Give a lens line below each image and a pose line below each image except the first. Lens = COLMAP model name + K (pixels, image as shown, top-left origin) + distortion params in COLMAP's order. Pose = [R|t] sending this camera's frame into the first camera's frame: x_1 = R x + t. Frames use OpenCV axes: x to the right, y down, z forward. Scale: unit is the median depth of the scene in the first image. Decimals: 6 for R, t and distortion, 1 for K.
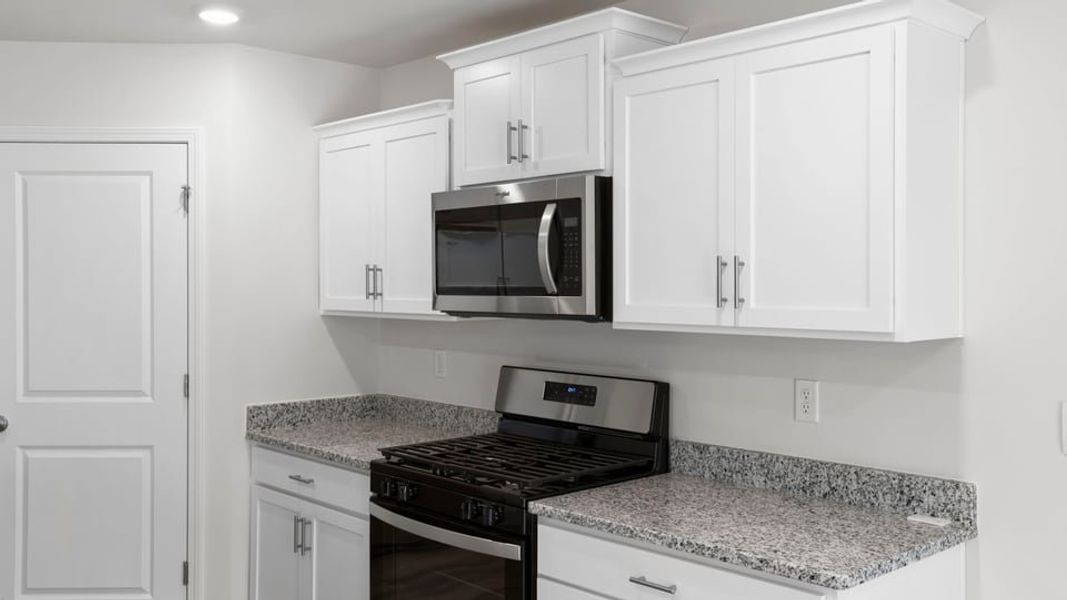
lens RADIAL K [[989.9, 0, 530.6], [0, 989.9, 295.9], [0, 0, 1]] dist [0.004262, 0.002164]
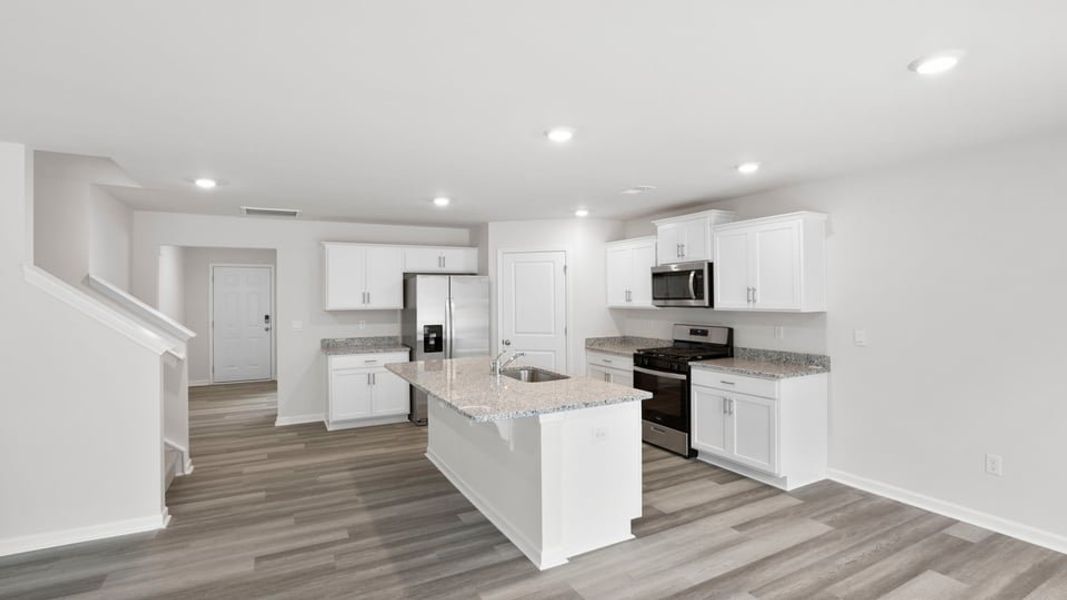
lens RADIAL K [[499.8, 0, 533.5], [0, 499.8, 300.0], [0, 0, 1]] dist [-0.044628, 0.000355]
pose [[0.967999, -0.008904, -0.250796, -0.072857], [0.007414, 0.999949, -0.006886, 0.006802], [0.250845, 0.004807, 0.968015, -0.646723]]
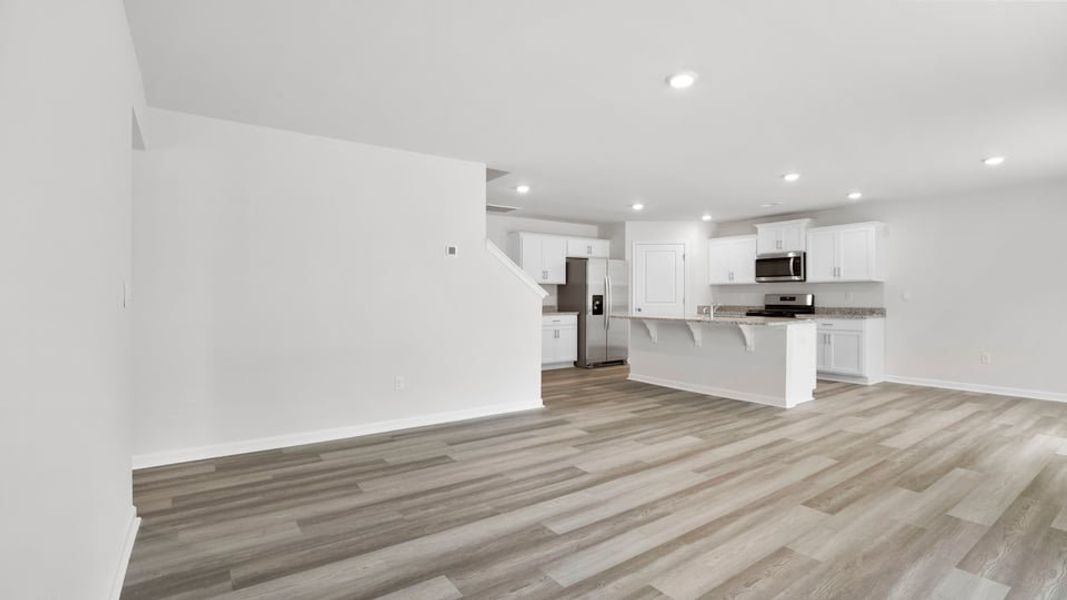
lens RADIAL K [[499.8, 0, 533.5], [0, 499.8, 300.0], [0, 0, 1]] dist [-0.044628, 0.000355]
pose [[0.992685, -0.002127, -0.120715, -0.925073], [0.001288, 0.999974, -0.007033, 0.128341], [0.120727, 0.006826, 0.992662, -1.529053]]
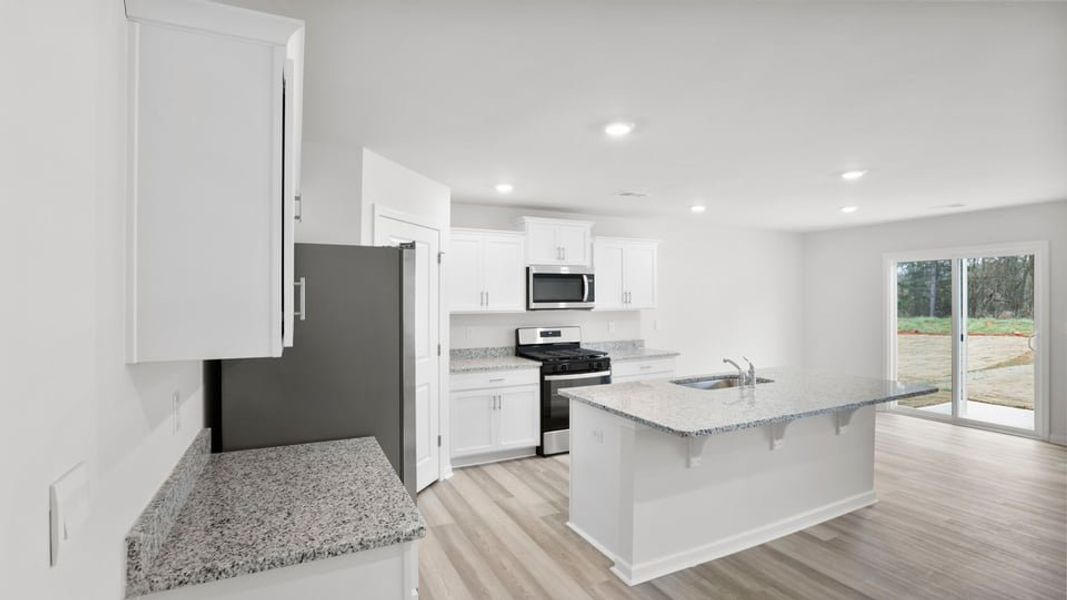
lens RADIAL K [[499.8, 0, 533.5], [0, 499.8, 300.0], [0, 0, 1]] dist [-0.044628, 0.000355]
pose [[0.279401, -0.005692, 0.960158, -1.608863], [0.018018, 0.999837, 0.000684, -0.011300], [-0.960006, 0.017109, 0.279458, 0.662936]]
